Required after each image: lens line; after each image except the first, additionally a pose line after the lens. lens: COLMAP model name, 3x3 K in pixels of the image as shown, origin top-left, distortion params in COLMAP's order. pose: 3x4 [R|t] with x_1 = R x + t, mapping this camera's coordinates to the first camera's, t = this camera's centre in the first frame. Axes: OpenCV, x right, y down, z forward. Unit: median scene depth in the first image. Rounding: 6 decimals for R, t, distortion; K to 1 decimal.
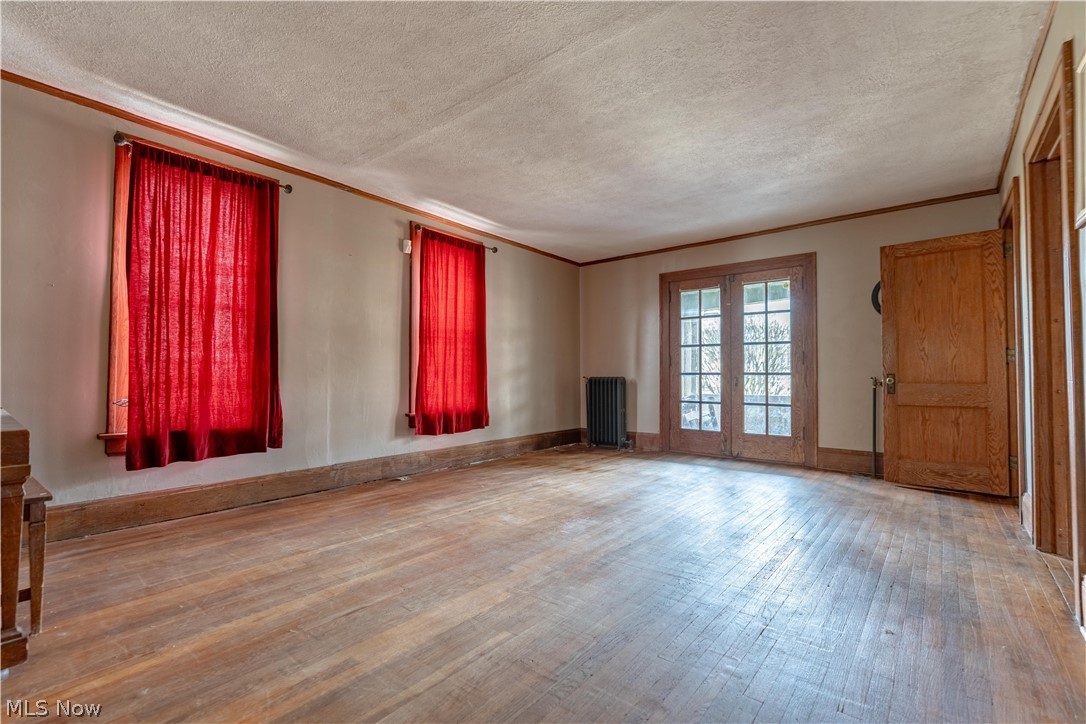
lens RADIAL K [[487.8, 0, 546.0], [0, 487.8, 365.1], [0, 0, 1]] dist [-0.001373, 0.000176]
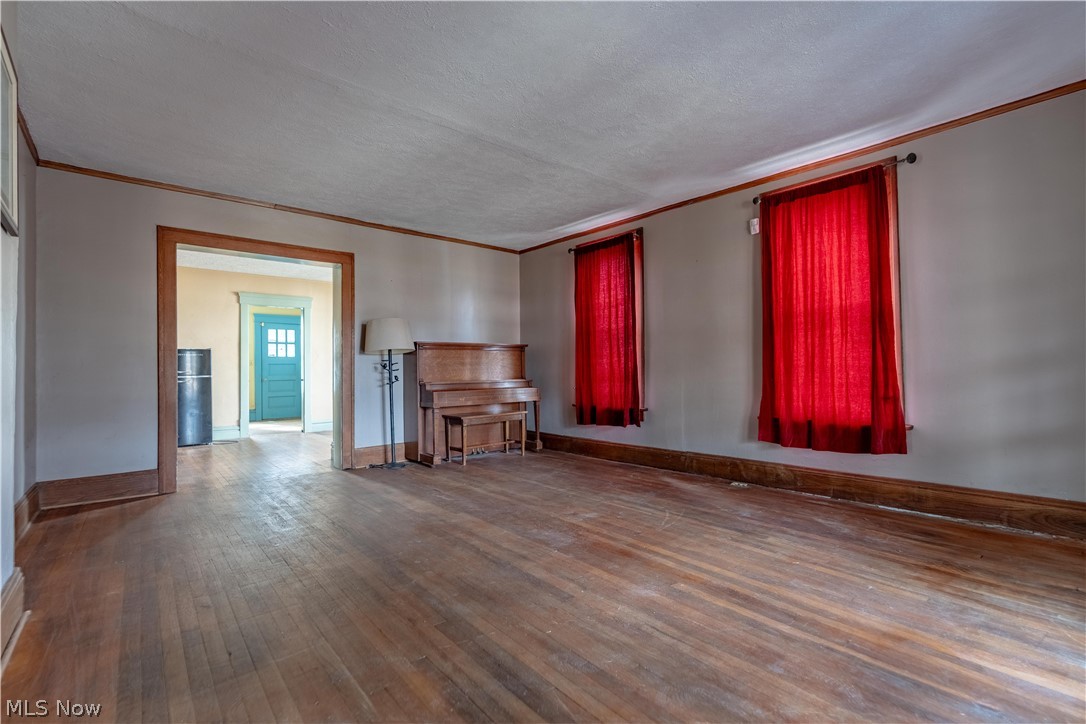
lens RADIAL K [[487.8, 0, 542.6], [0, 487.8, 370.7], [0, 0, 1]] dist [-0.001373, 0.000176]
pose [[-0.188325, -0.005359, -0.982092, 0.855398], [0.028874, 0.999523, -0.010991, 0.021474], [0.981682, -0.030427, -0.188080, 1.022813]]
